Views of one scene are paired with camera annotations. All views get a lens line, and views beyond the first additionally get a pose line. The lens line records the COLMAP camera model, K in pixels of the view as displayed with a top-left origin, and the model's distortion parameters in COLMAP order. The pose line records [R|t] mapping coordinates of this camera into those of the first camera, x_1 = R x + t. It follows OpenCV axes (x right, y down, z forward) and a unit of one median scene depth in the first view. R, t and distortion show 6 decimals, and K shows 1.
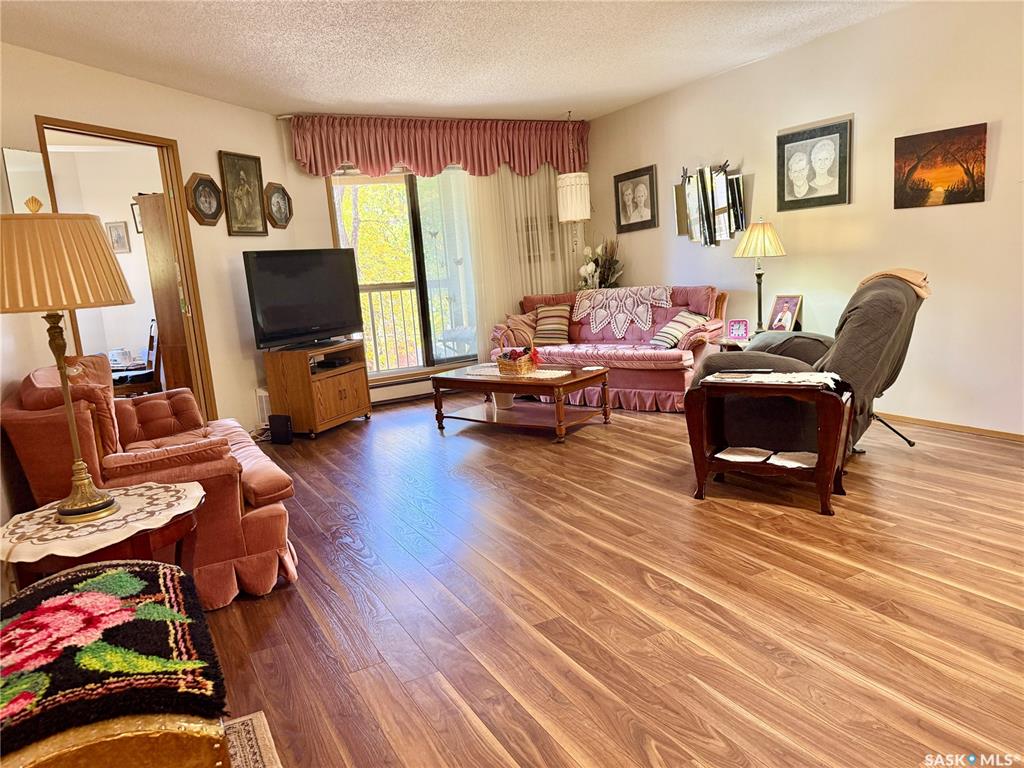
lens RADIAL K [[722.6, 0, 507.6], [0, 722.6, 391.5], [0, 0, 1]] dist [0.085956, -0.100151]
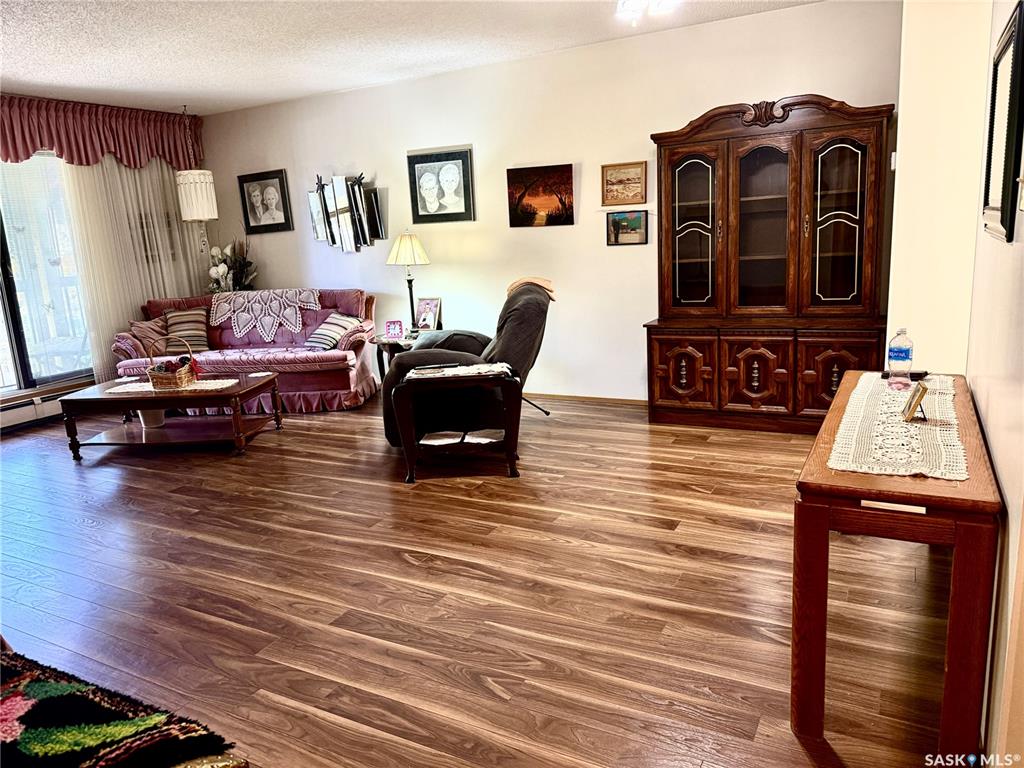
lens RADIAL K [[722.6, 0, 514.7], [0, 722.6, 382.0], [0, 0, 1]] dist [0.085956, -0.100151]
pose [[0.835509, -0.087497, 0.542465, -0.160391], [0.091194, 0.995630, 0.020133, -0.012577], [-0.541856, 0.032648, 0.839837, -0.021926]]
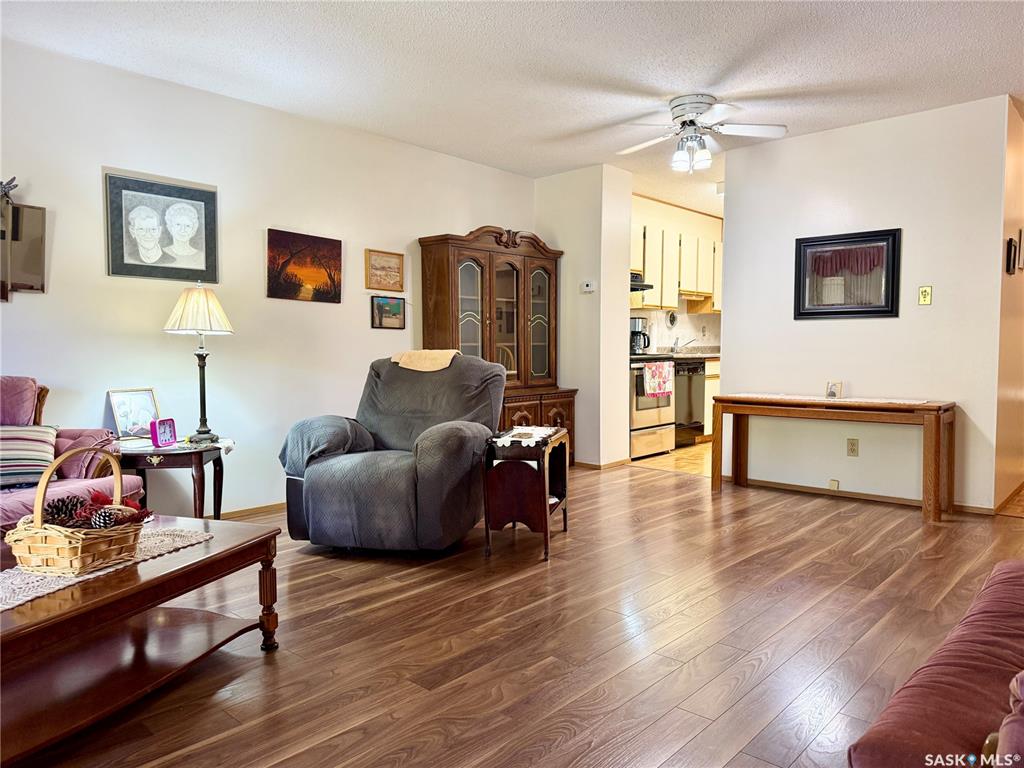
lens RADIAL K [[722.6, 0, 508.5], [0, 722.6, 383.8], [0, 0, 1]] dist [0.085956, -0.100151]
pose [[-0.344420, 0.026351, 0.938446, -0.546521], [0.189055, 0.981075, 0.041837, -0.117299], [-0.919583, 0.191828, -0.342883, 1.115449]]
